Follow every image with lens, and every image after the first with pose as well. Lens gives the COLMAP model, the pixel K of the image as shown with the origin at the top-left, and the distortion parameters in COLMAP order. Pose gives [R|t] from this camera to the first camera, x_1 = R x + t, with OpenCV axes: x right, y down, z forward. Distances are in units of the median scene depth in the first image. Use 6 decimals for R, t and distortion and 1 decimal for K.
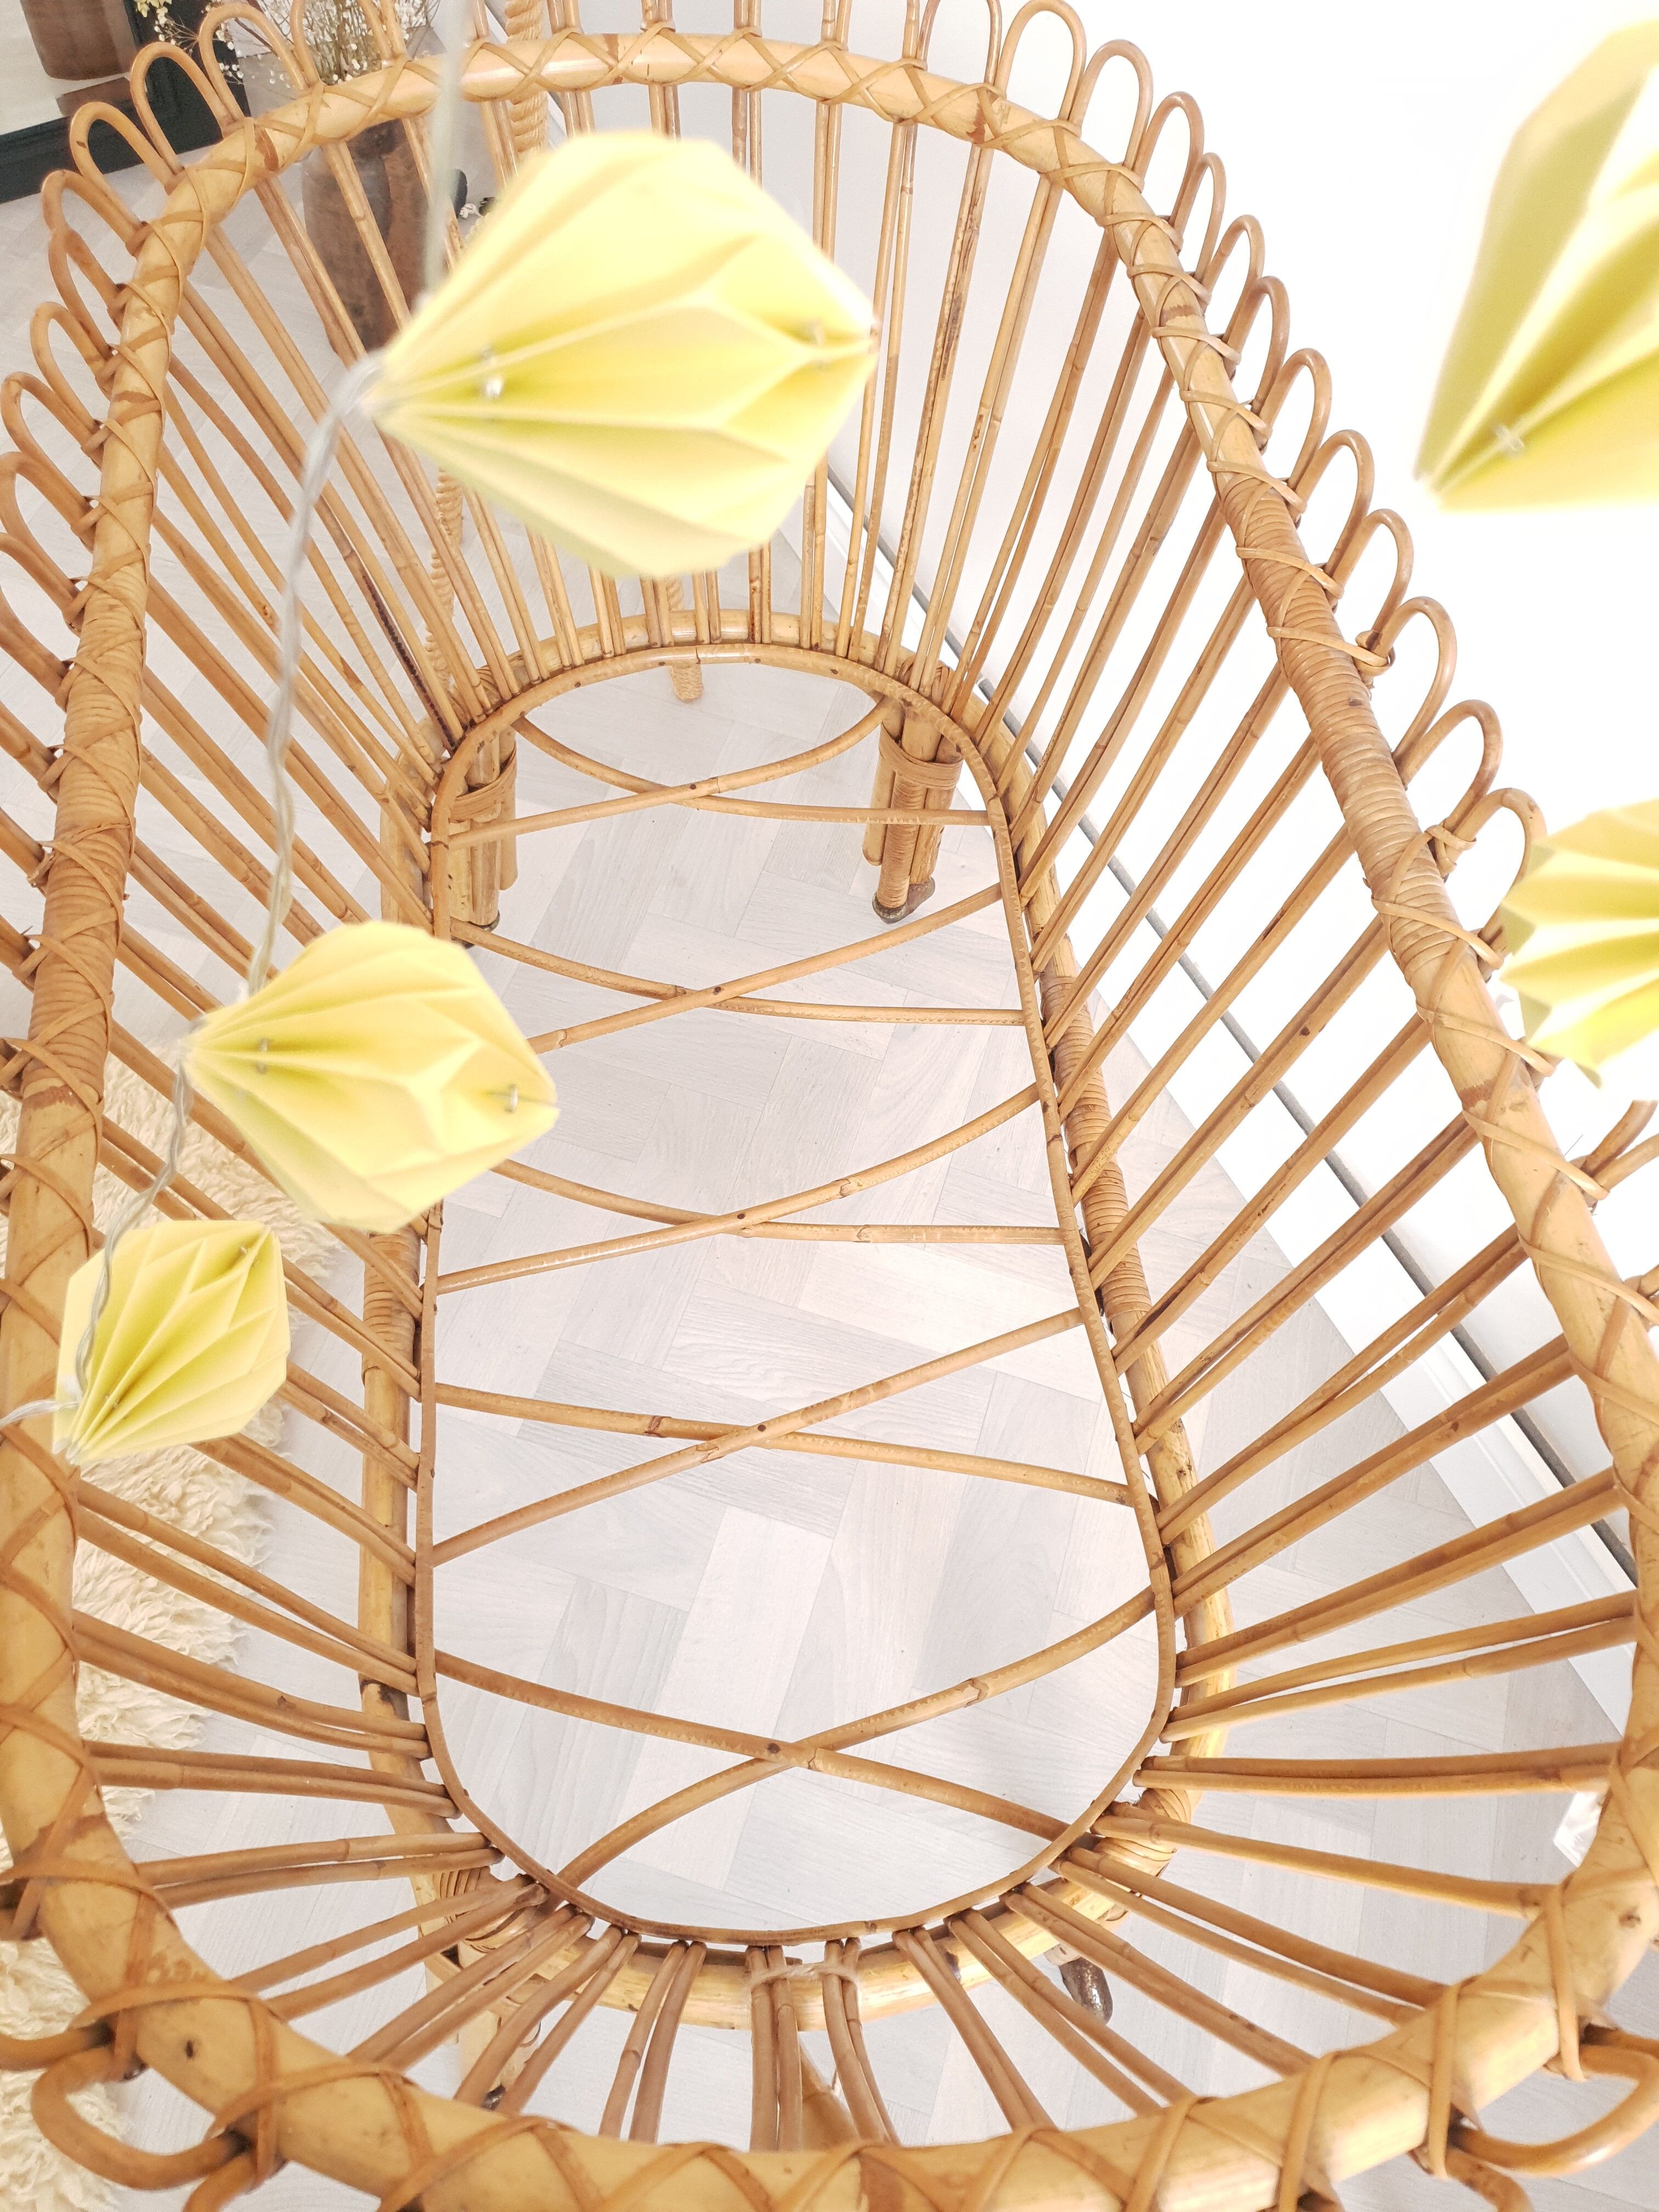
lens RADIAL K [[1758.5, 0, 850.1], [0, 1758.5, 1100.8], [0, 0, 1]] dist [0.003954, 0.024509]
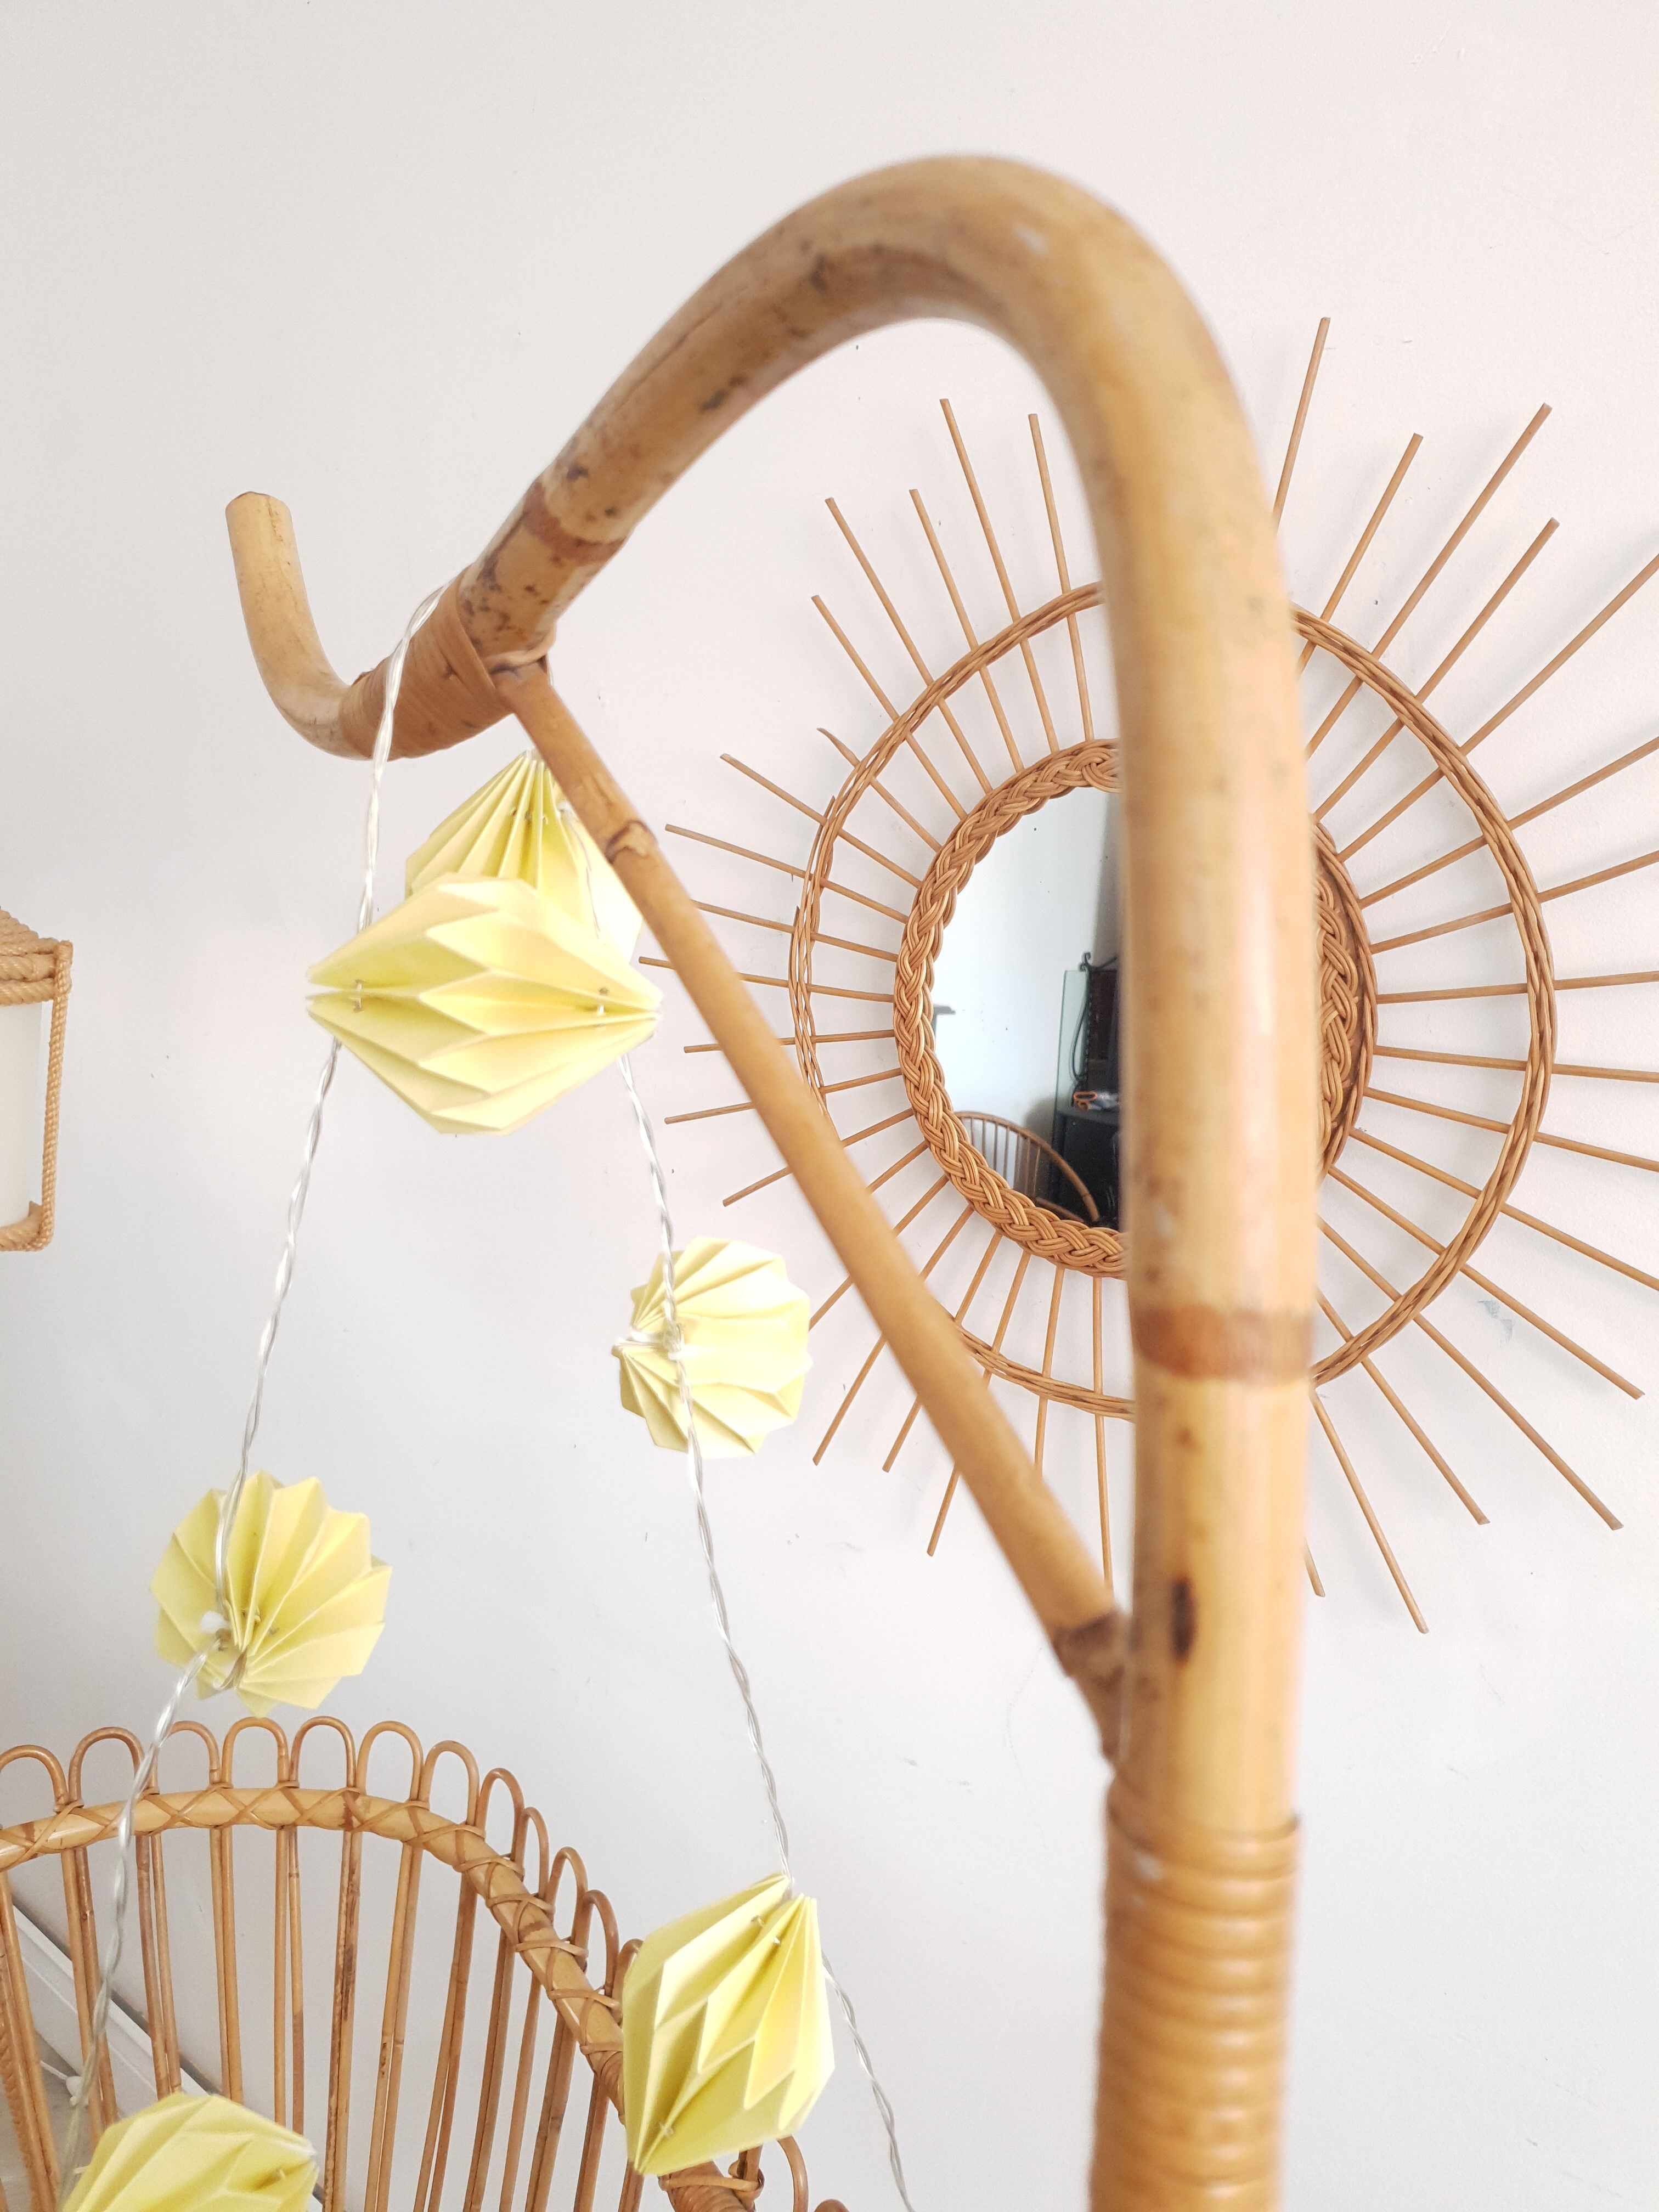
lens RADIAL K [[1758.5, 0, 839.2], [0, 1758.5, 1116.7], [0, 0, 1]] dist [0.003954, 0.024509]
pose [[0.926530, -0.098257, 0.363164, -0.010621], [0.327966, 0.683911, -0.651693, 0.047460], [-0.184339, 0.722918, 0.665889, -0.283432]]
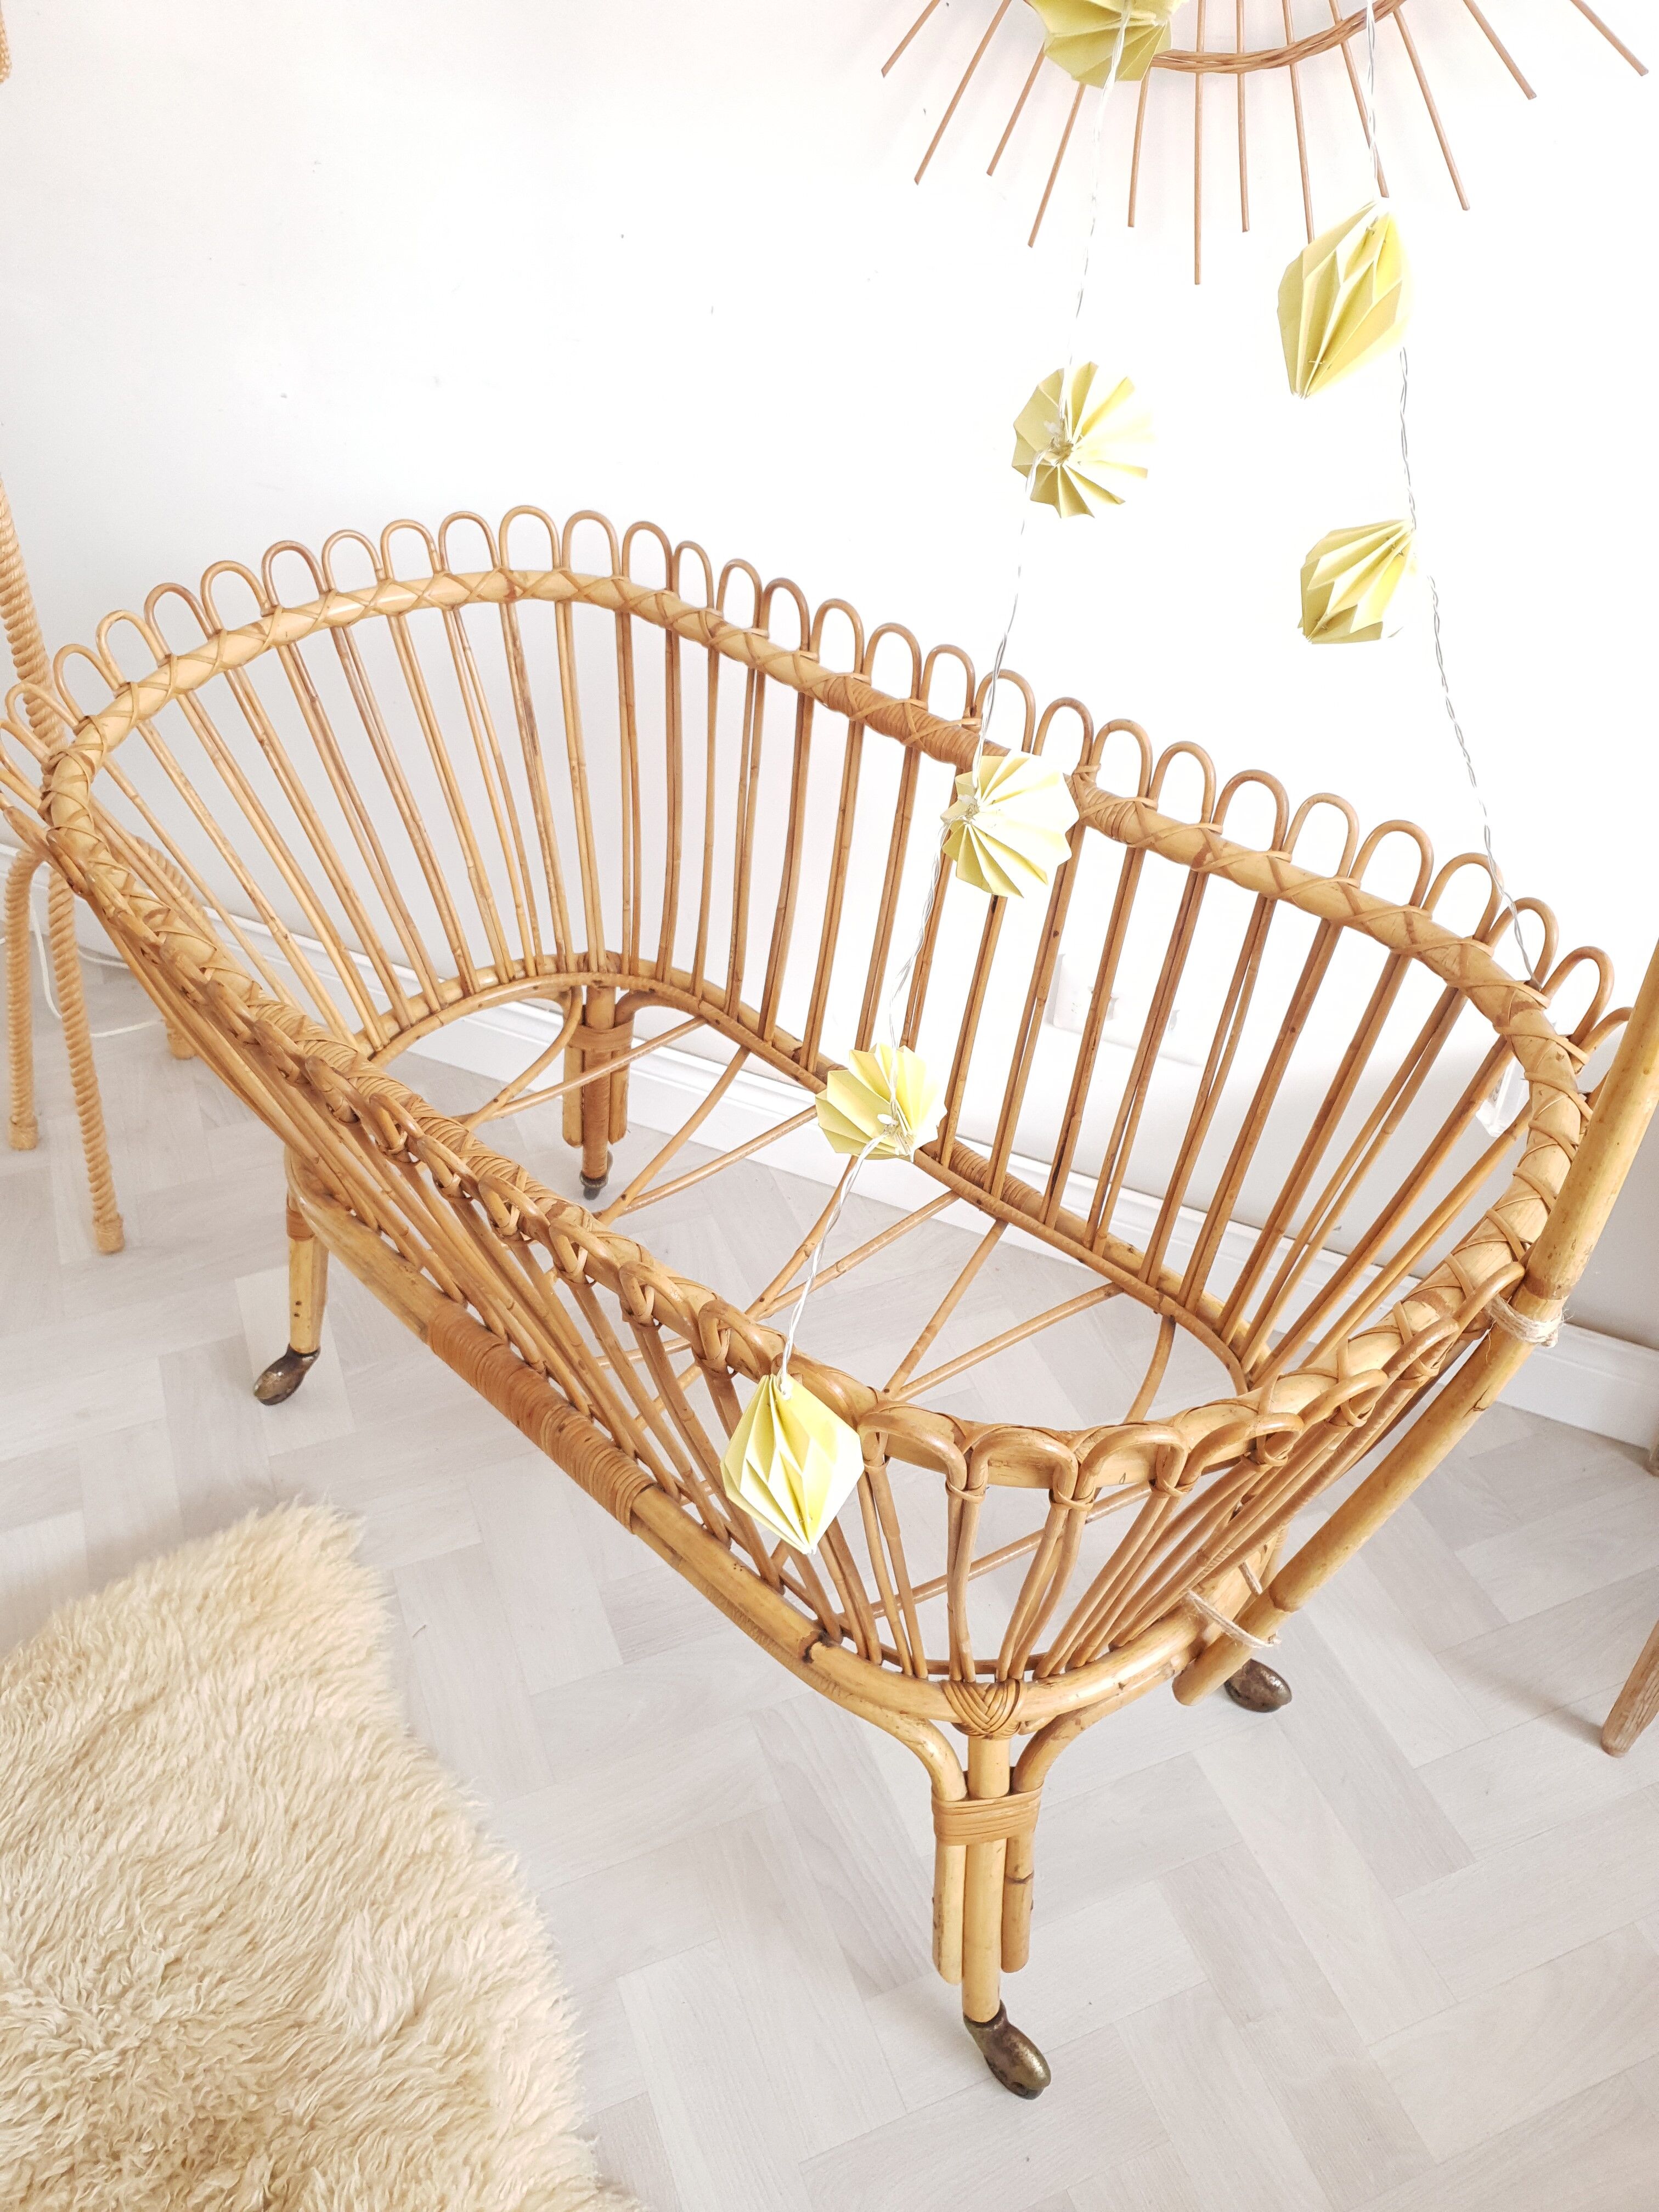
lens RADIAL K [[1758.5, 0, 845.4], [0, 1758.5, 1120.6], [0, 0, 1]] dist [0.003954, 0.024509]
pose [[0.764836, -0.450857, 0.460167, -0.611403], [0.557791, 0.820837, -0.122866, 0.165342], [-0.322327, 0.350650, 0.879290, -0.256643]]
